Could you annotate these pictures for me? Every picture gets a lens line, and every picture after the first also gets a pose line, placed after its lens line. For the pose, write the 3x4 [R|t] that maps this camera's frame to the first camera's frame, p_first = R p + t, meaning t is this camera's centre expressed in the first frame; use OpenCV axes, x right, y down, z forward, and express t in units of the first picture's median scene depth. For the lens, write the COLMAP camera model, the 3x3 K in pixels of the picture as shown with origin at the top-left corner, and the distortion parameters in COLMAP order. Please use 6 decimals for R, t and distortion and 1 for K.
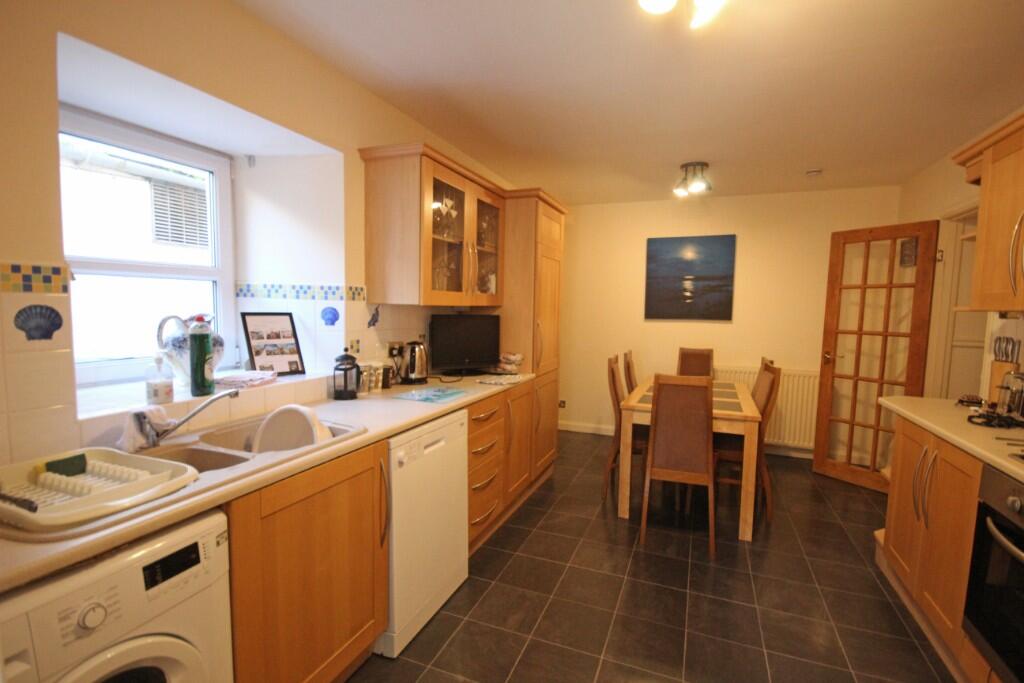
lens RADIAL K [[474.5, 0, 515.8], [0, 474.5, 346.3], [0, 0, 1]] dist [-0.000095, 0.000279]
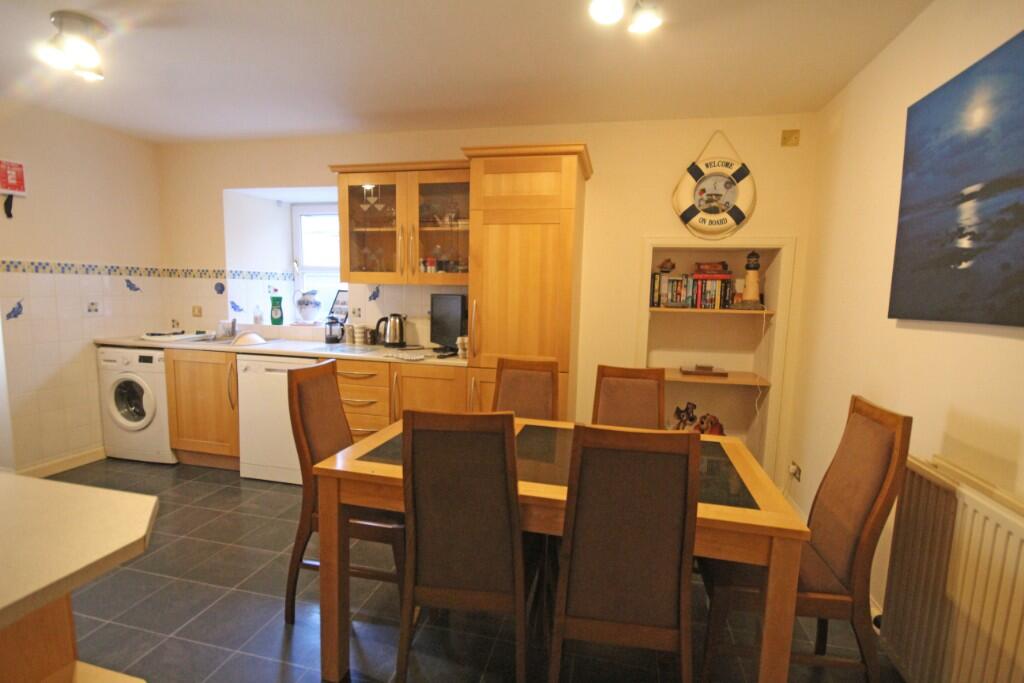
lens RADIAL K [[474.5, 0, 515.8], [0, 474.5, 346.3], [0, 0, 1]] dist [-0.000095, 0.000279]
pose [[0.154729, 0.094540, -0.983423, 1.188492], [-0.108007, 0.991063, 0.078281, -0.063626], [0.982035, 0.094104, 0.163557, 1.229423]]
